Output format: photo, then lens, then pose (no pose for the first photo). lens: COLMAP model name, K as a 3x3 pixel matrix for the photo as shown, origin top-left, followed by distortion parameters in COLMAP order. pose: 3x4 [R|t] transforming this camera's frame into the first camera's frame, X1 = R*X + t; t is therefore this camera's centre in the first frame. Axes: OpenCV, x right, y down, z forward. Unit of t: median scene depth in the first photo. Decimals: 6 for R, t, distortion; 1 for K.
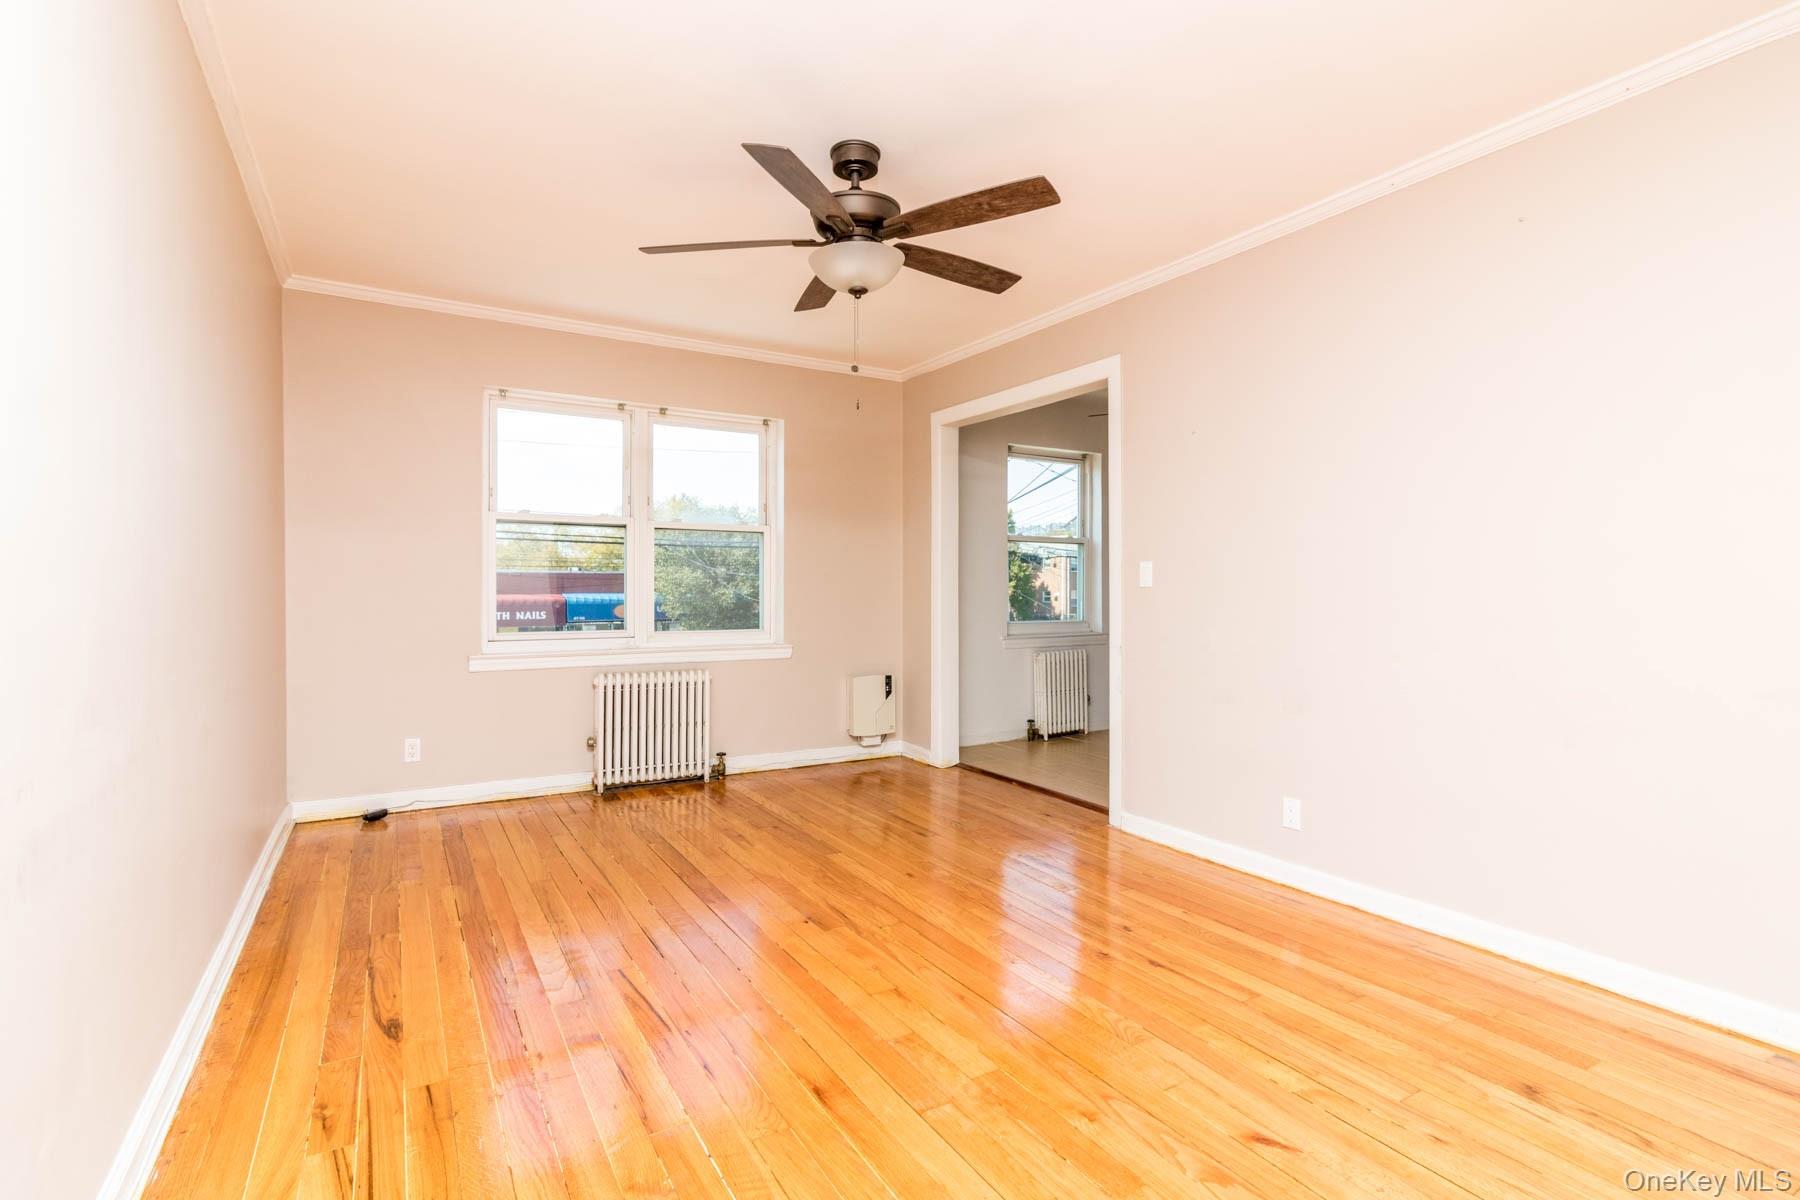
lens RADIAL K [[853.4, 0, 857.5], [0, 853.4, 593.5], [0, 0, 1]] dist [0.000573, -0.000685]
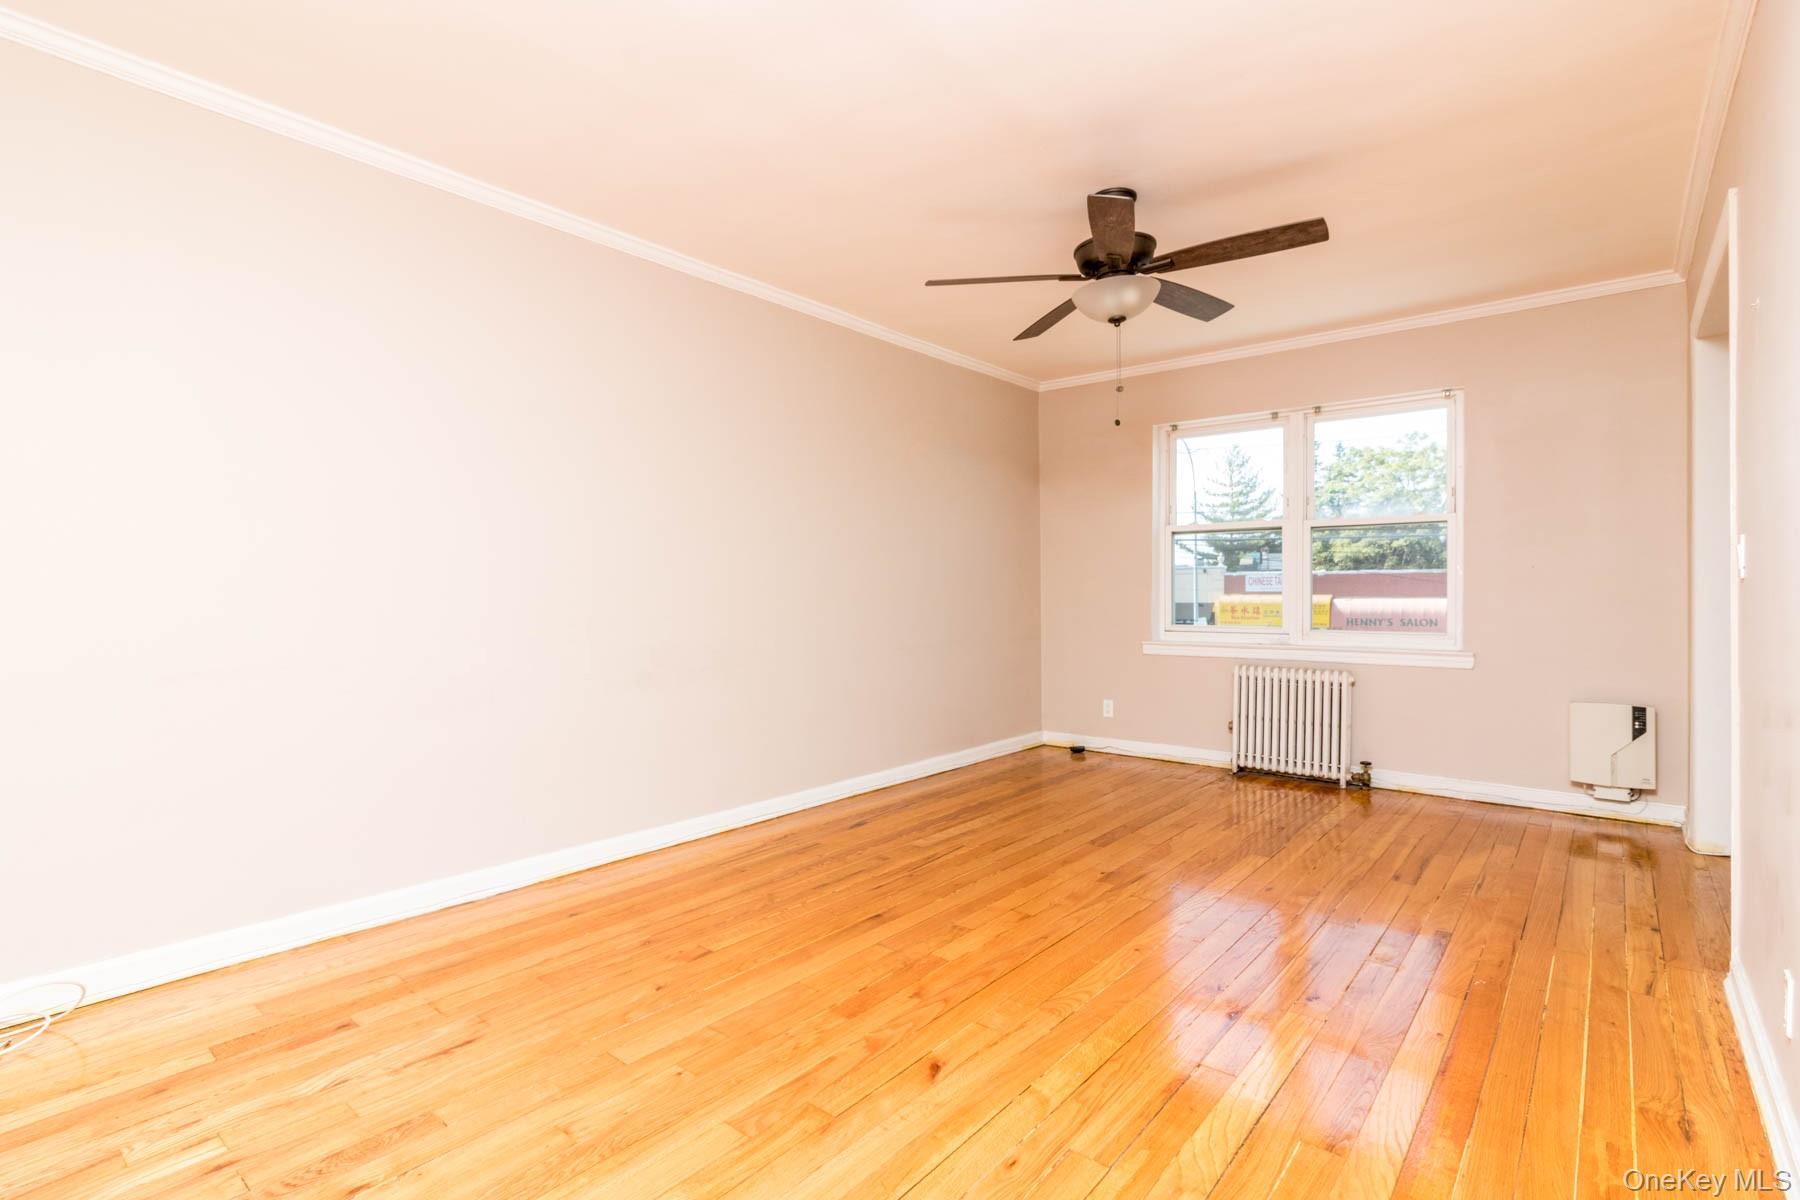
lens RADIAL K [[853.4, 0, 906.5], [0, 853.4, 600.1], [0, 0, 1]] dist [0.000573, -0.000685]
pose [[0.348416, 0.006916, -0.937314, 0.584811], [-0.001306, 0.999975, 0.006893, 0.003326], [0.937339, -0.001177, 0.348417, 0.215910]]
